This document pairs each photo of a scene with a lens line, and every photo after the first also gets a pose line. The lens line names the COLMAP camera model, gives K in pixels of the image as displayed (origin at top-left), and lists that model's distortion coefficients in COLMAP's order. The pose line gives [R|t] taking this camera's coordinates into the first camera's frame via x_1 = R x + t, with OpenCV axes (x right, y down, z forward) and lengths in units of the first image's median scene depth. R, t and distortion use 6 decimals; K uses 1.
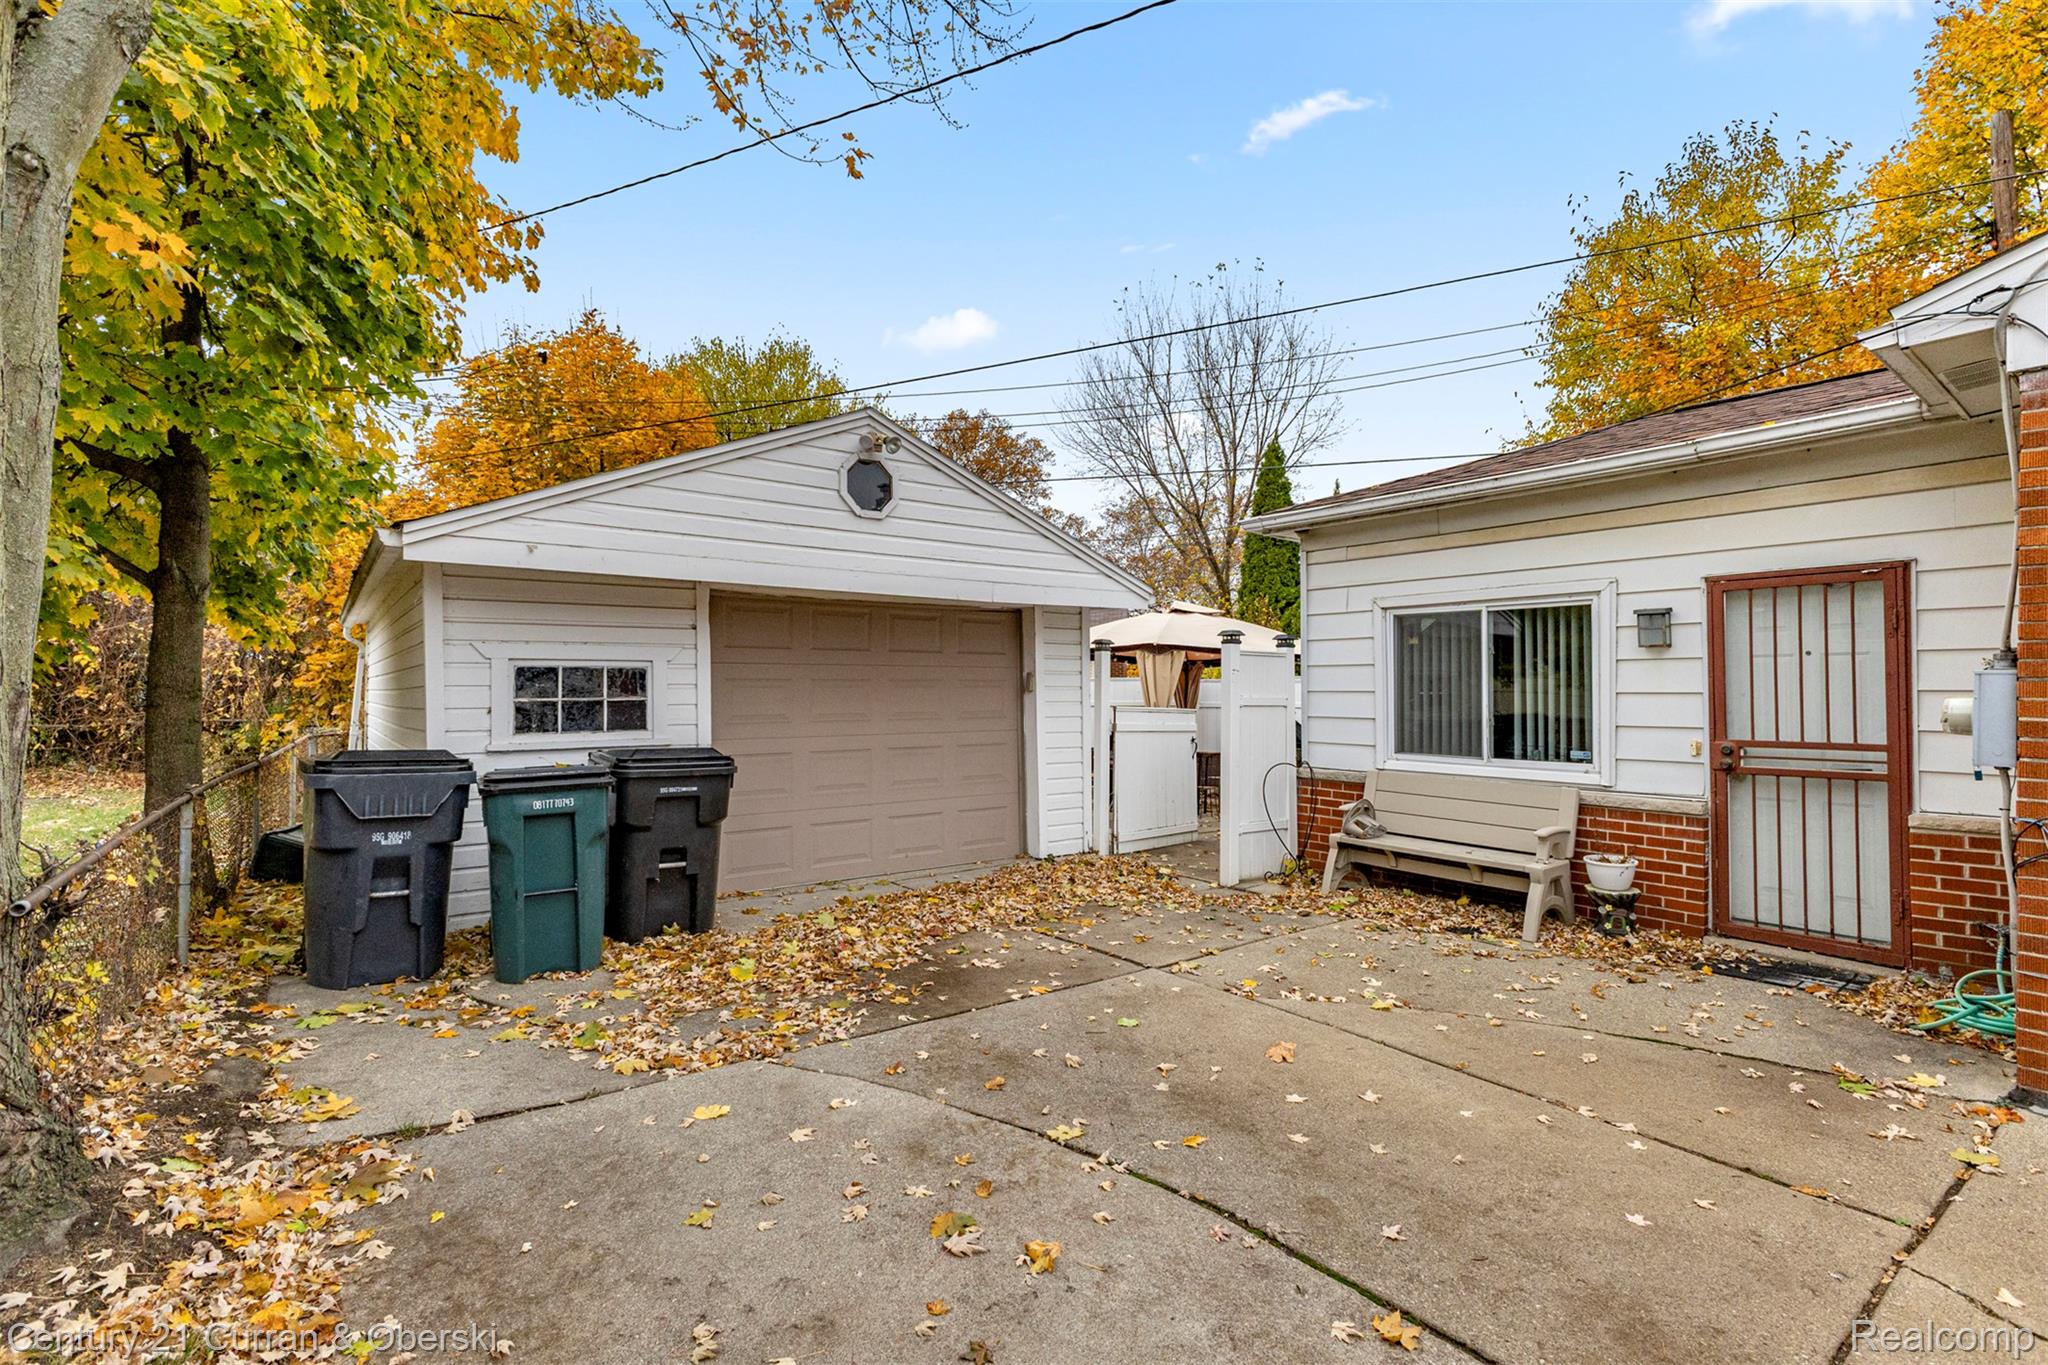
lens RADIAL K [[961.8, 0, 1024.0], [0, 961.8, 682.5], [0, 0, 1]] dist [-0.002834, -0.000157]
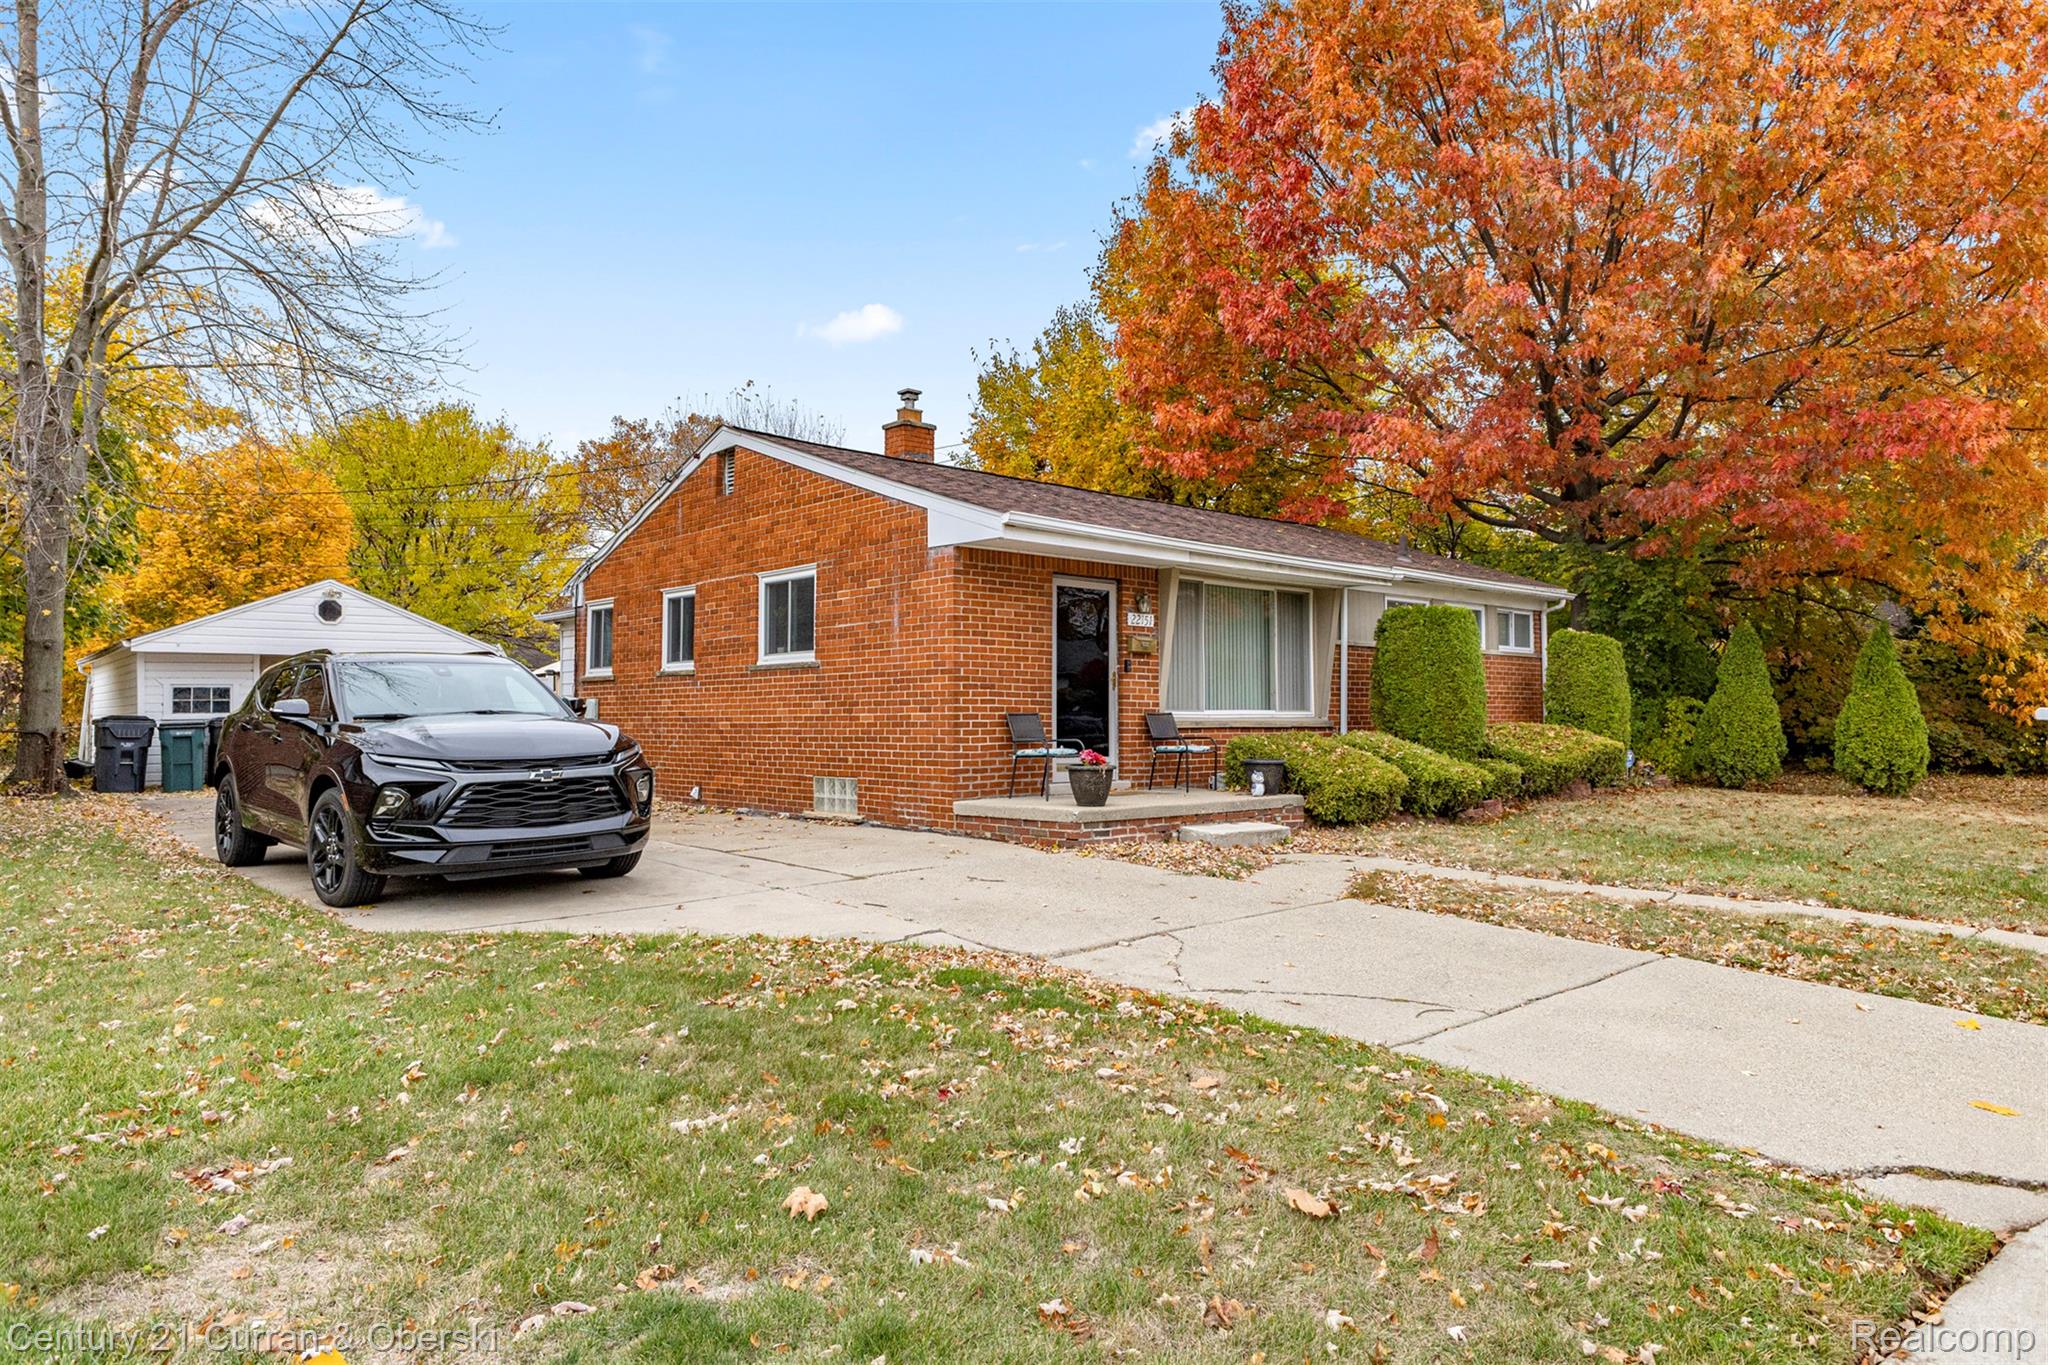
lens RADIAL K [[1290.2, 0, 1014.8], [0, 1290.2, 661.9], [0, 0, 1]] dist [0.022529, -0.024724]
pose [[0.997971, -0.009207, 0.063006, 1.421897], [0.011413, 0.999331, -0.034753, 0.058803], [-0.062644, 0.035401, 0.997408, -2.469428]]
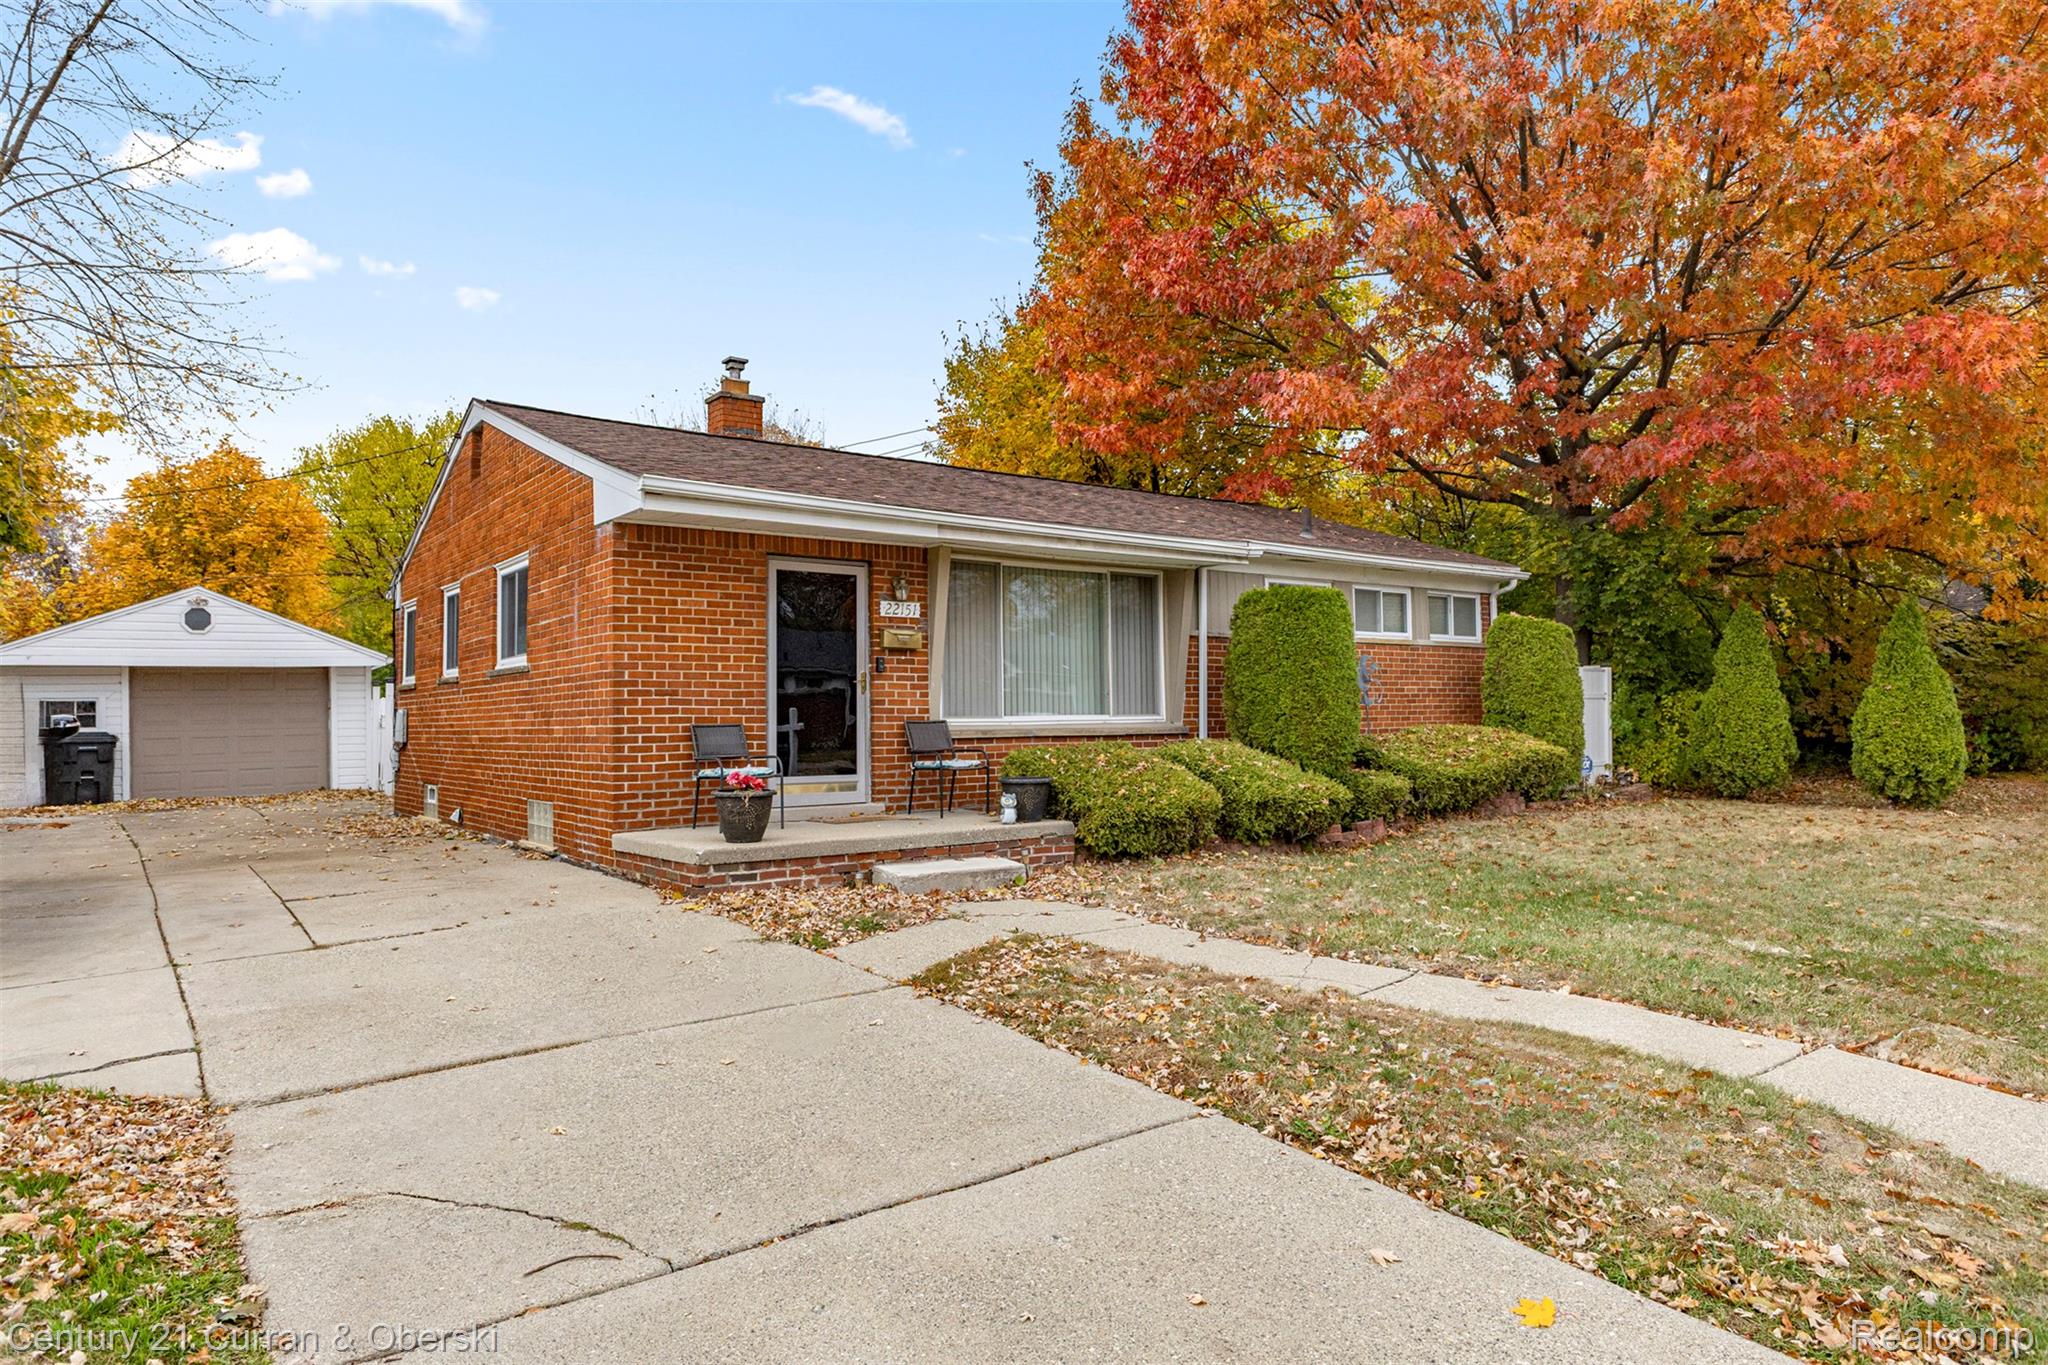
lens RADIAL K [[1260.6, 0, 1010.7], [0, 1260.6, 663.3], [0, 0, 1]] dist [0.018666, -0.022806]
pose [[0.999213, -0.024257, -0.031385, 1.985927], [0.023129, 0.999090, -0.035825, 0.057383], [0.032225, 0.035071, 0.998865, -2.069676]]
